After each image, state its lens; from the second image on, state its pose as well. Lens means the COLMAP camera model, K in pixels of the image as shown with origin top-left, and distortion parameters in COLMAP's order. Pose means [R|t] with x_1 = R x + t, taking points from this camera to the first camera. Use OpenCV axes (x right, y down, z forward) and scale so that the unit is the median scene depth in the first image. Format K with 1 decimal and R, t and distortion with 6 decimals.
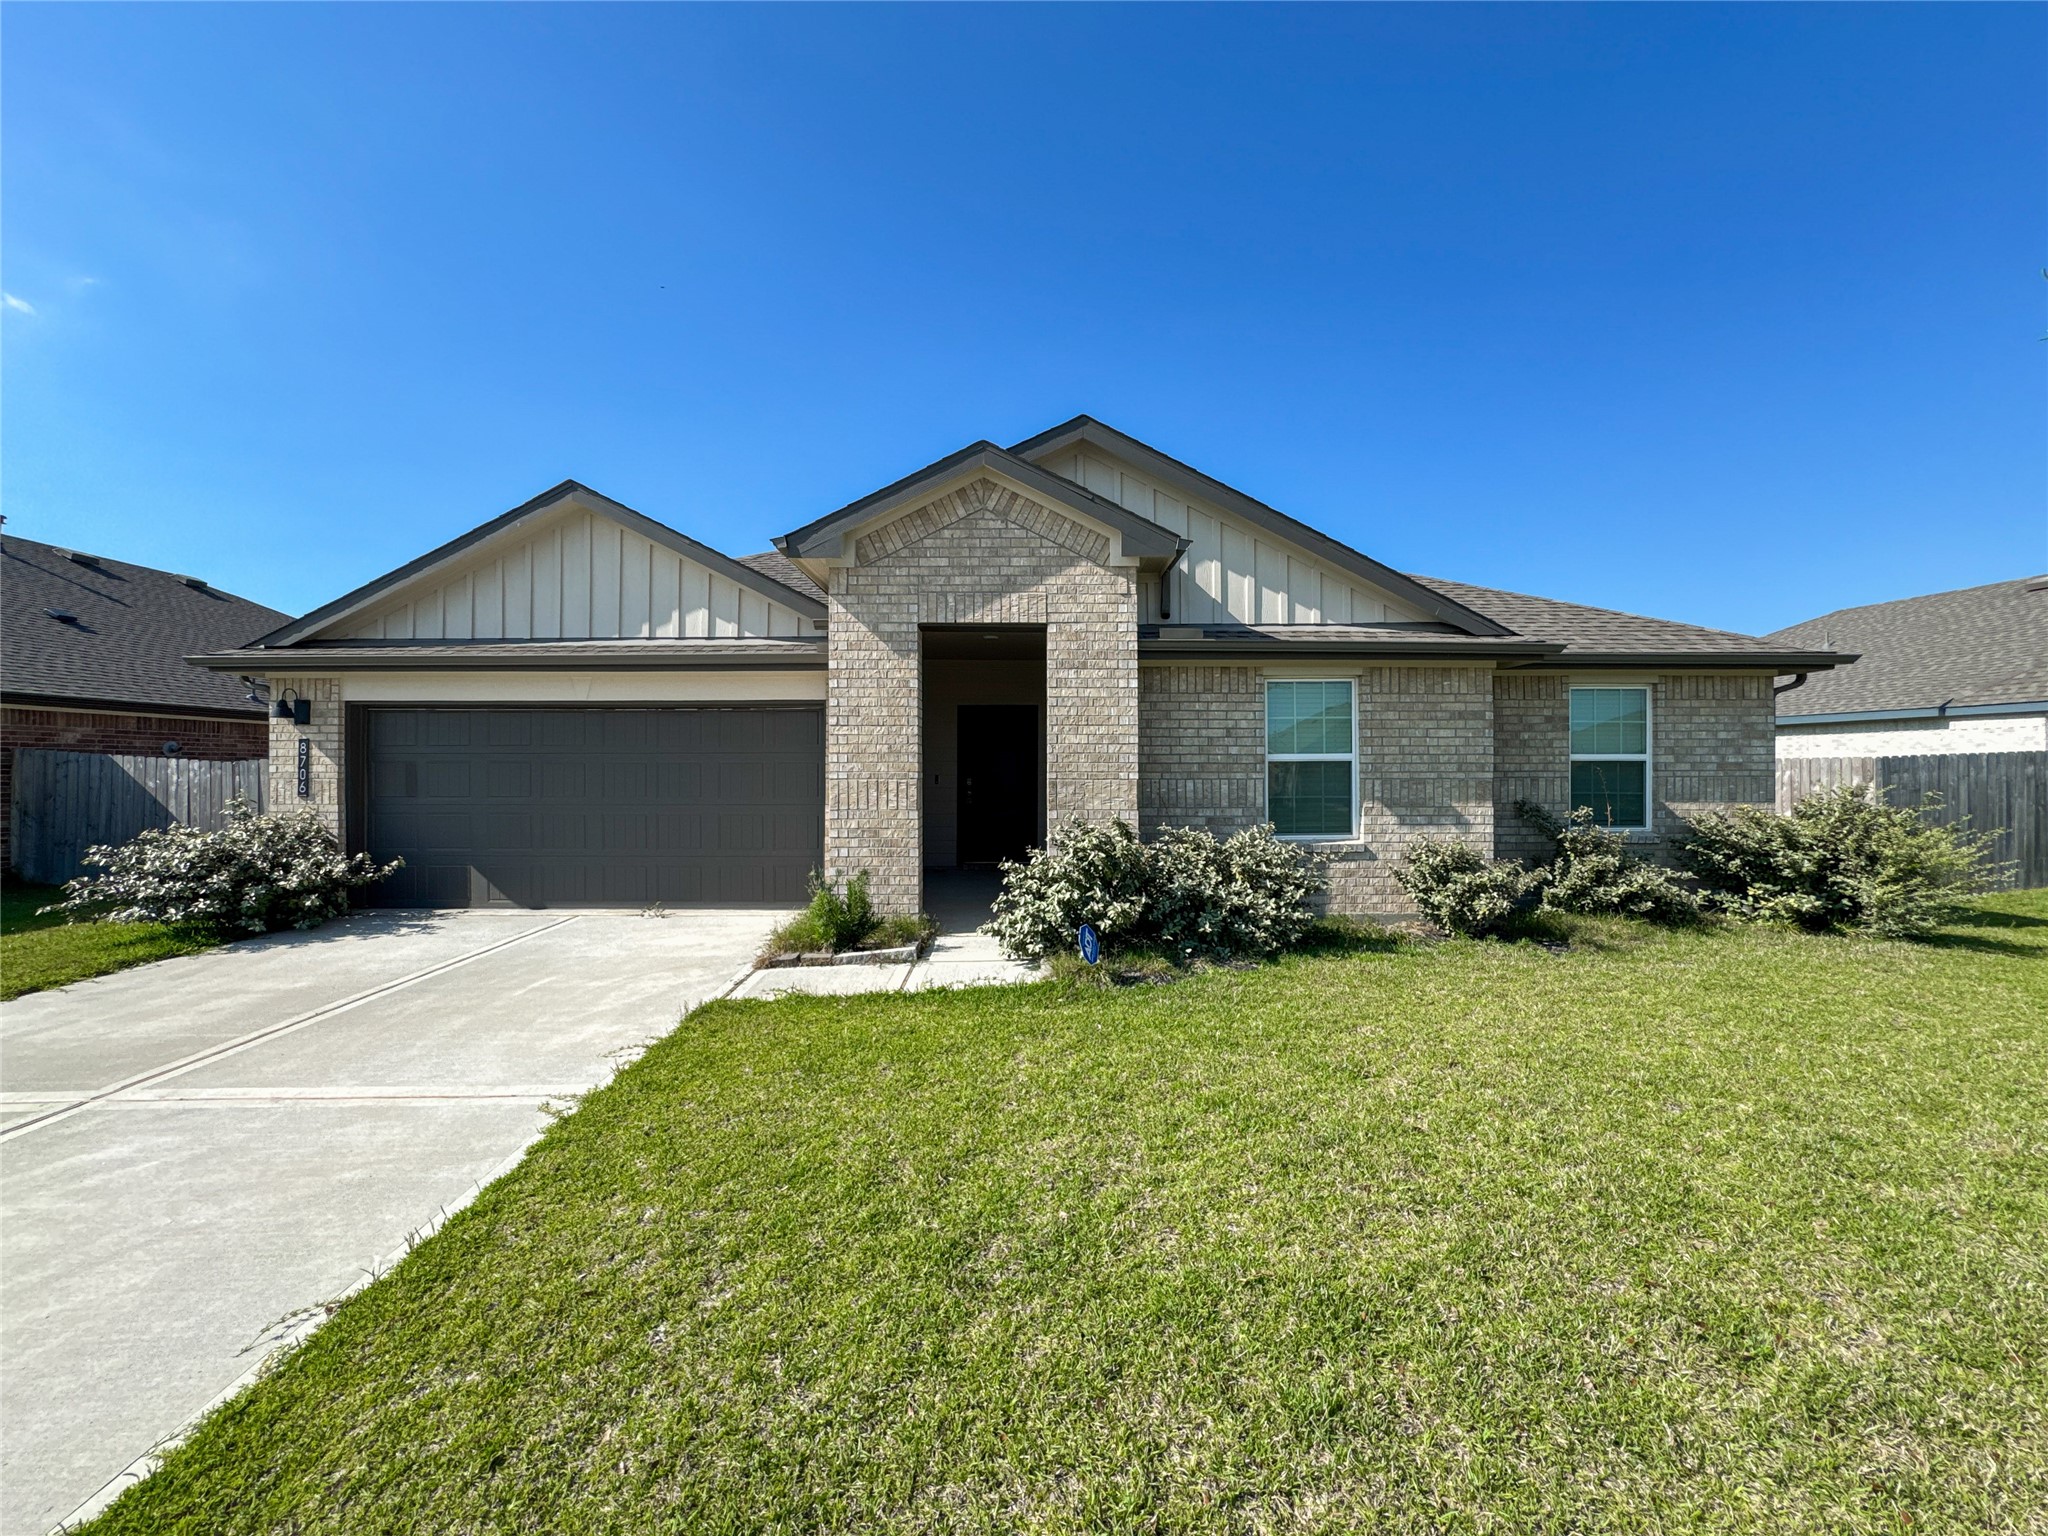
lens RADIAL K [[858.4, 0, 1002.4], [0, 858.4, 774.7], [0, 0, 1]] dist [-0.010600, 0.009784]
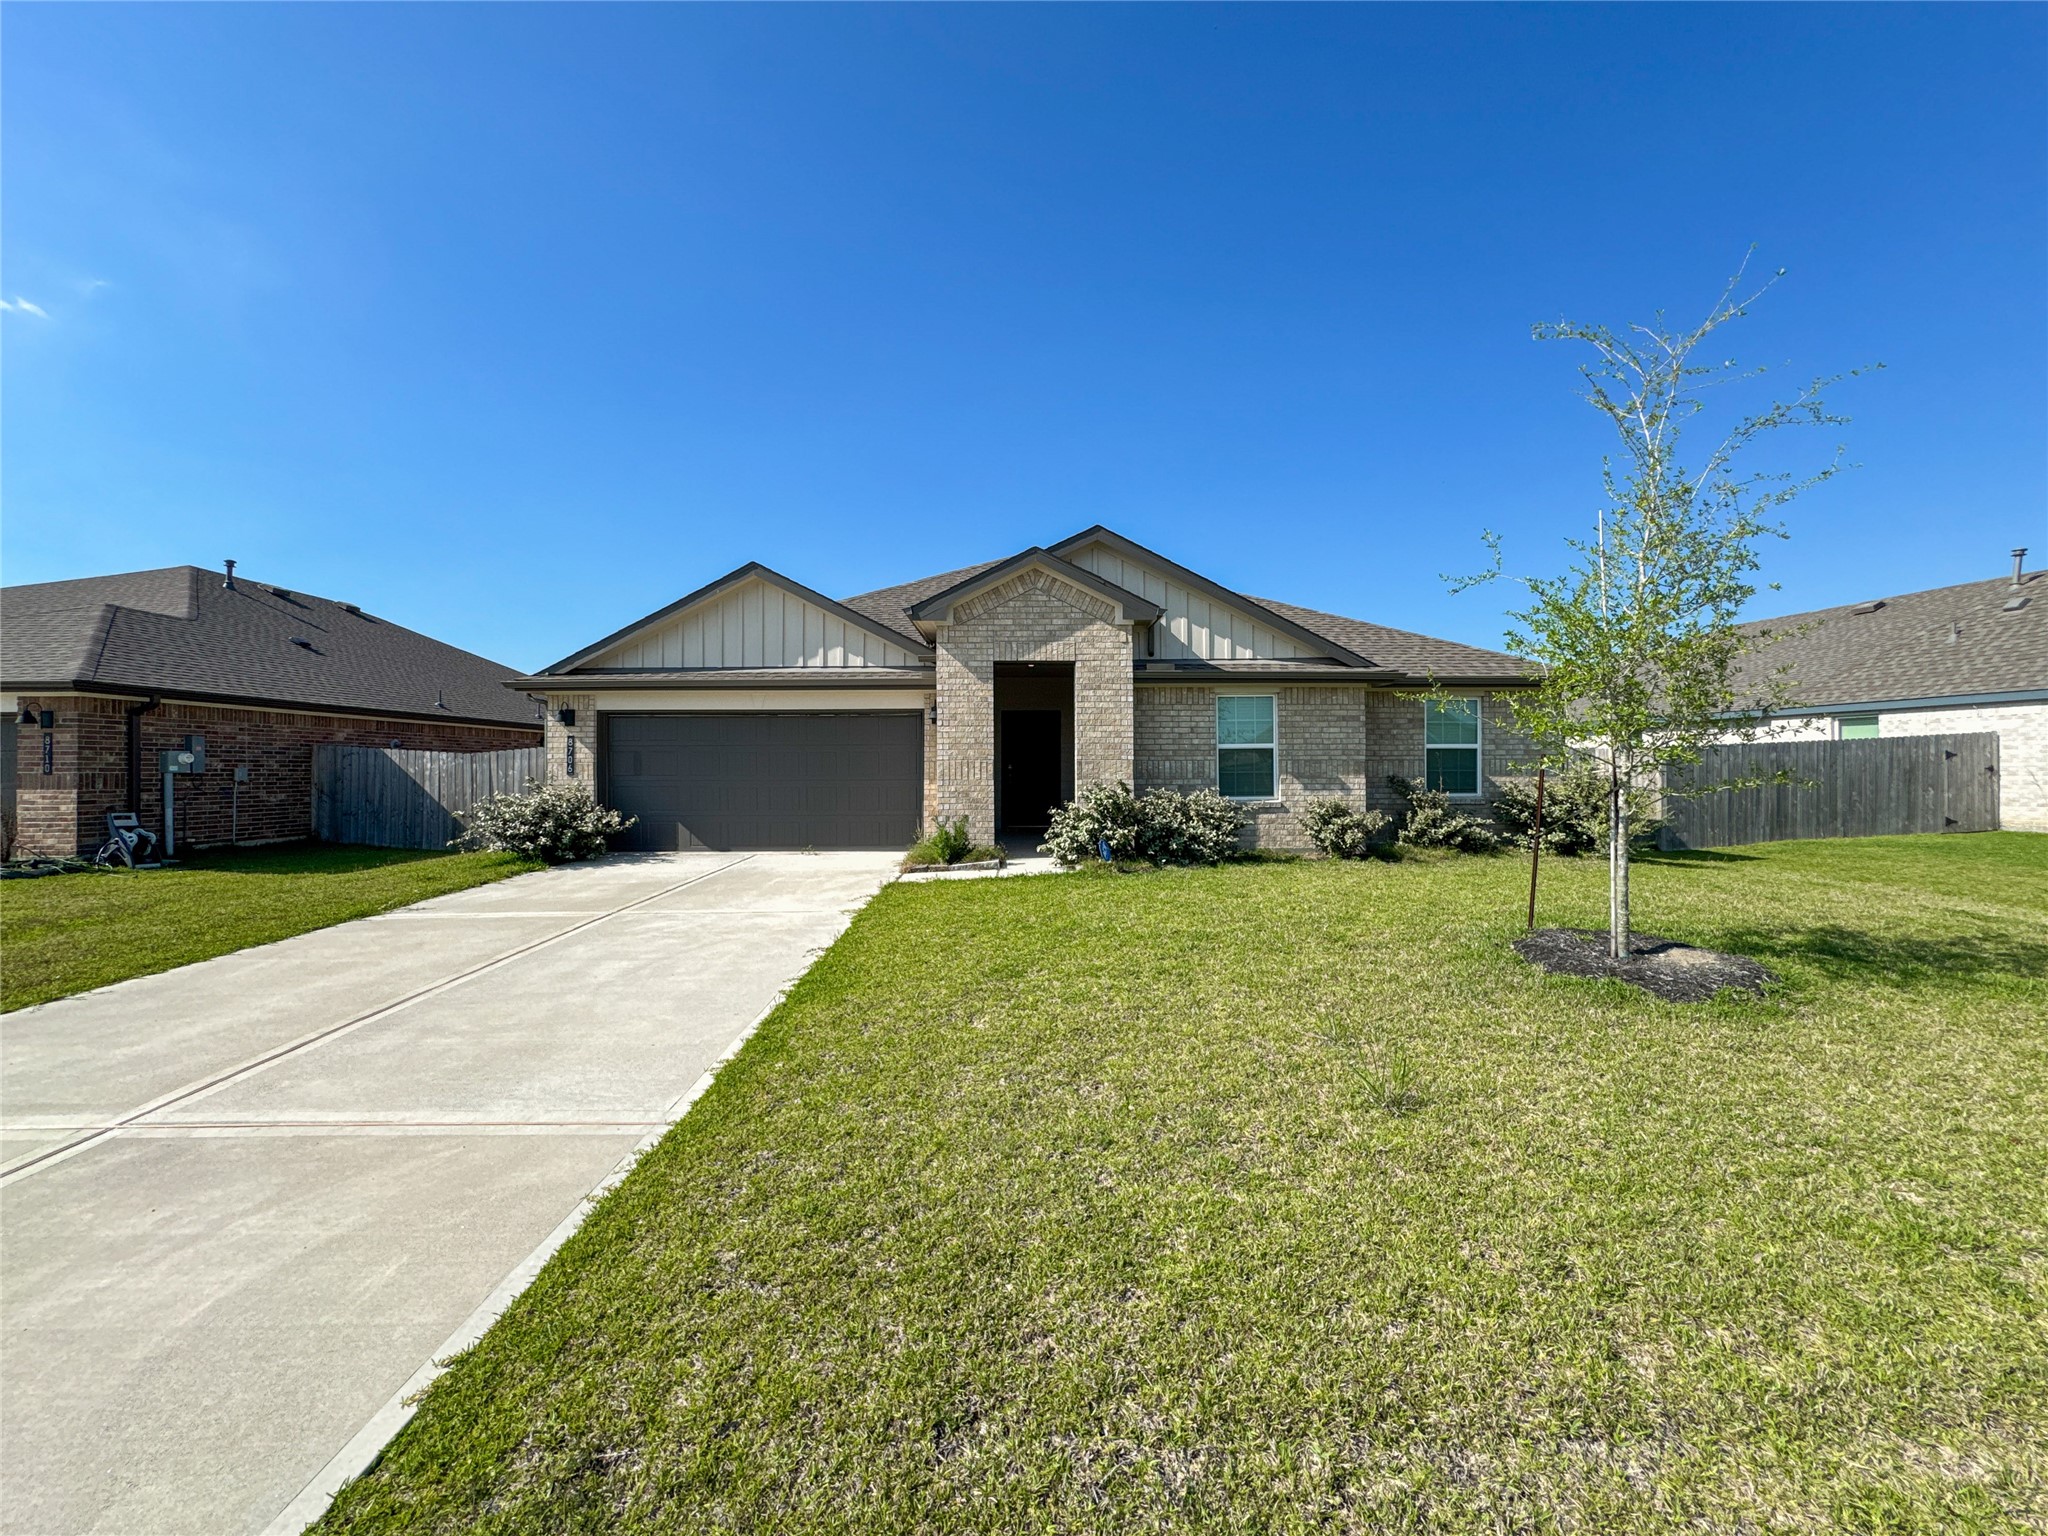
lens RADIAL K [[858.4, 0, 1015.6], [0, 858.4, 765.8], [0, 0, 1]] dist [-0.010600, 0.009784]
pose [[0.999923, -0.003028, 0.012043, -0.076341], [0.003131, 0.999959, -0.008525, 0.028665], [-0.012017, 0.008562, 0.999891, -0.564839]]
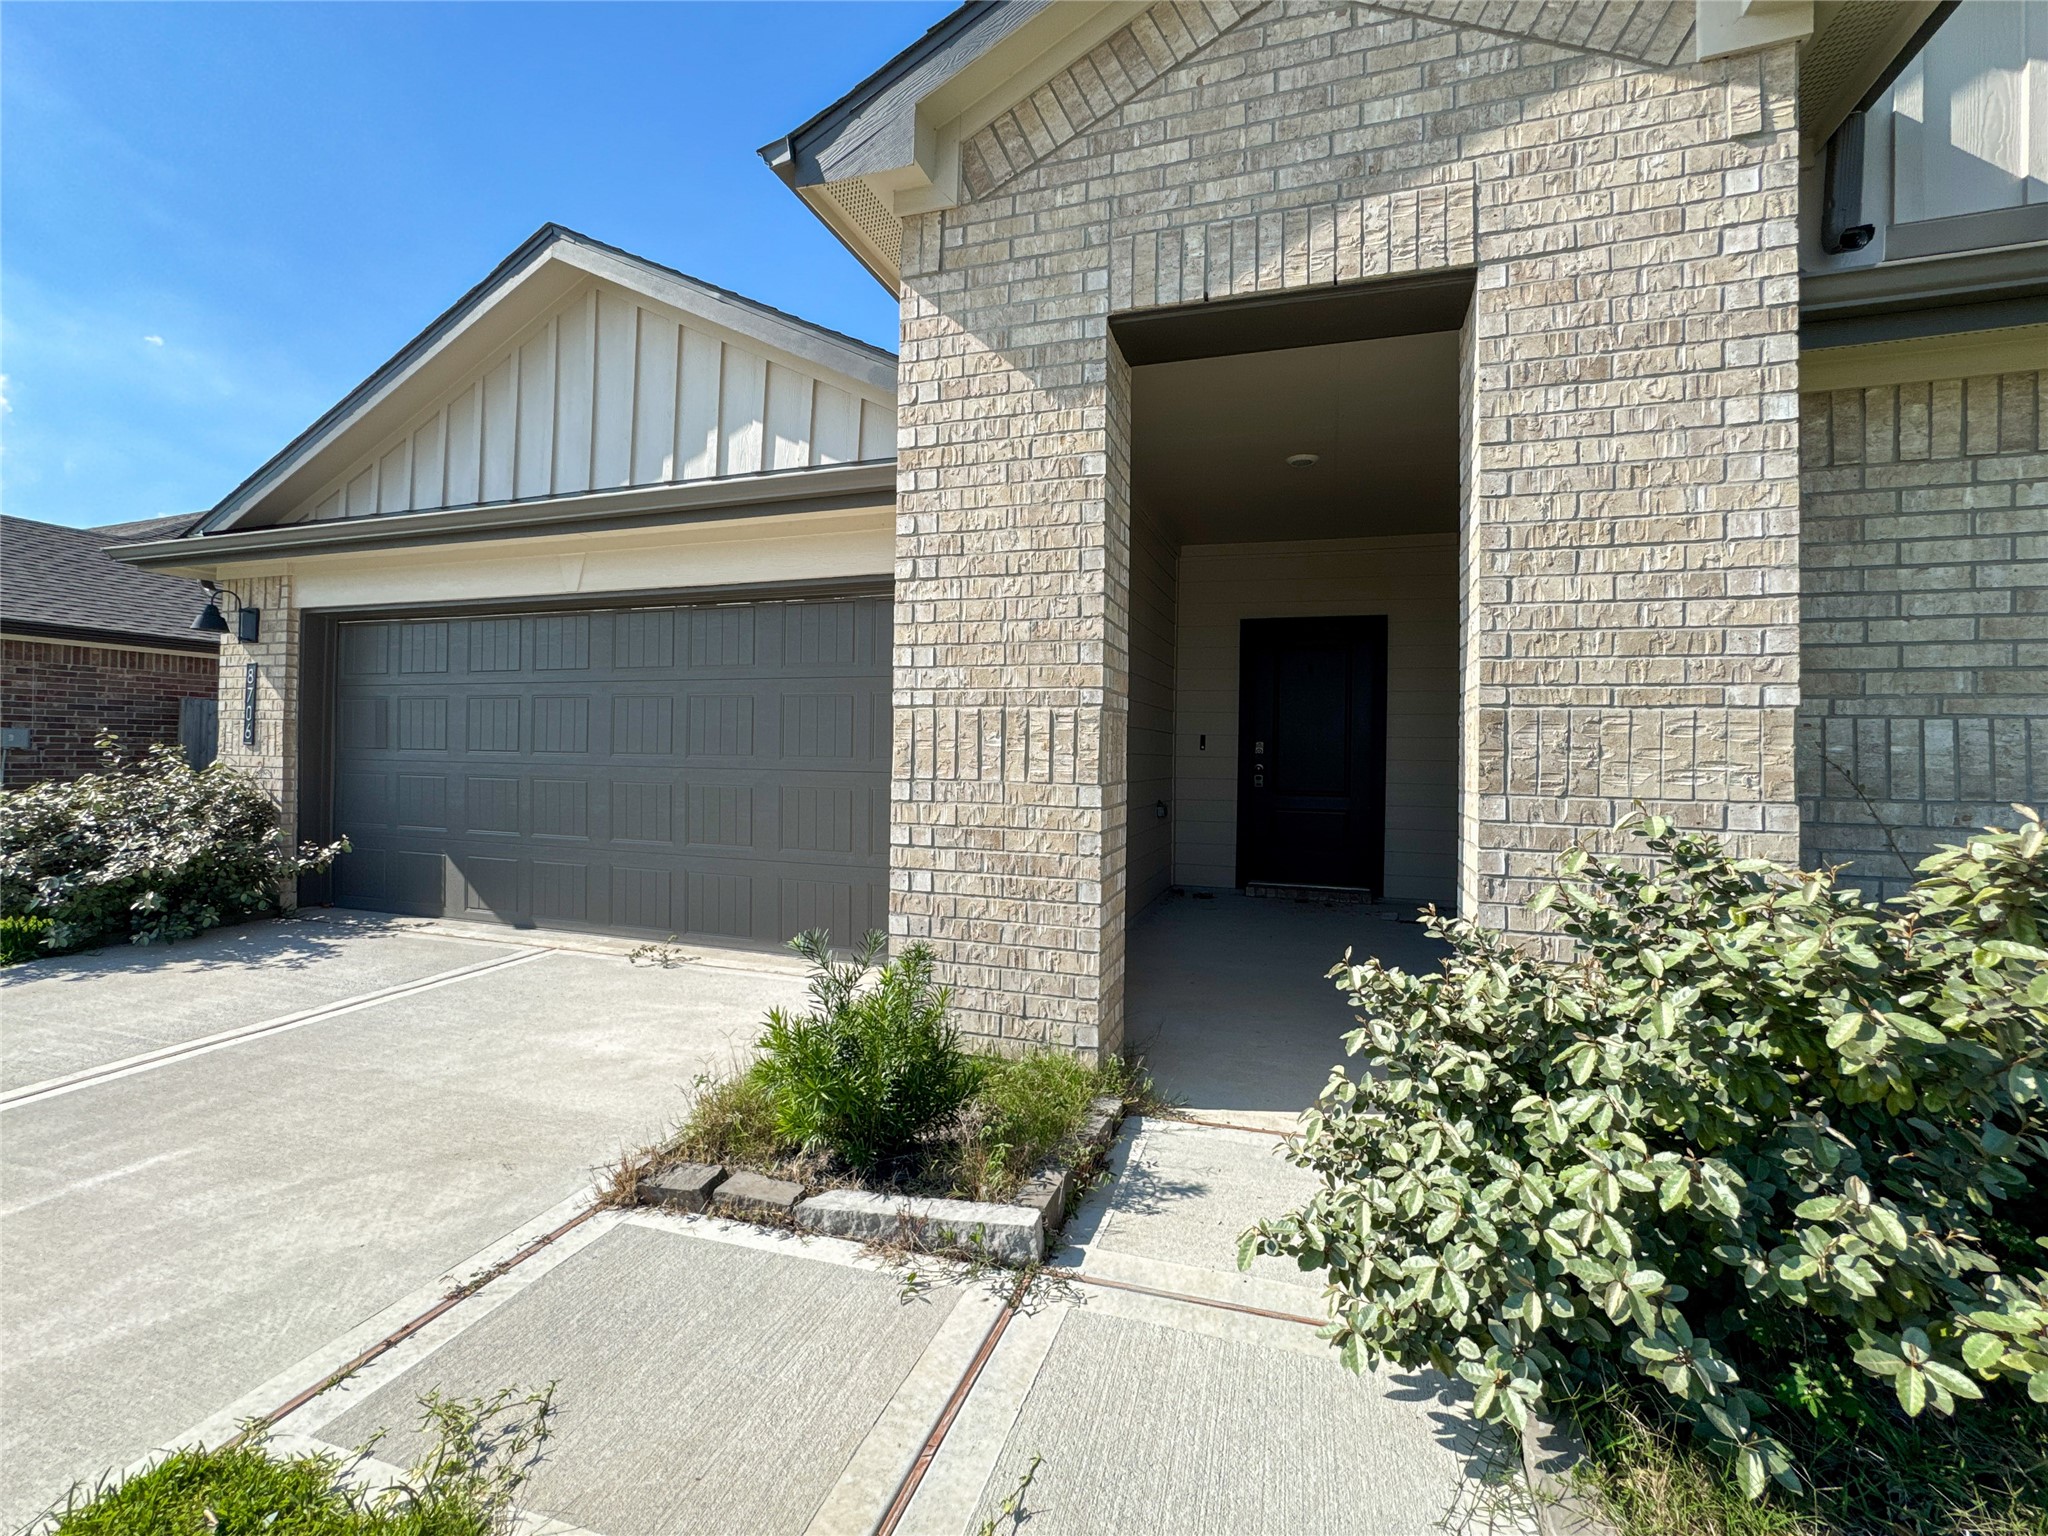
lens RADIAL K [[975.3, 0, 910.0], [0, 975.3, 743.7], [0, 0, 1]] dist [-0.014679, 0.003819]
pose [[0.923499, 0.010432, -0.383460, -0.008279], [-0.014451, 0.999867, -0.007602, 0.026383], [0.383330, 0.012562, 0.923526, 0.544642]]
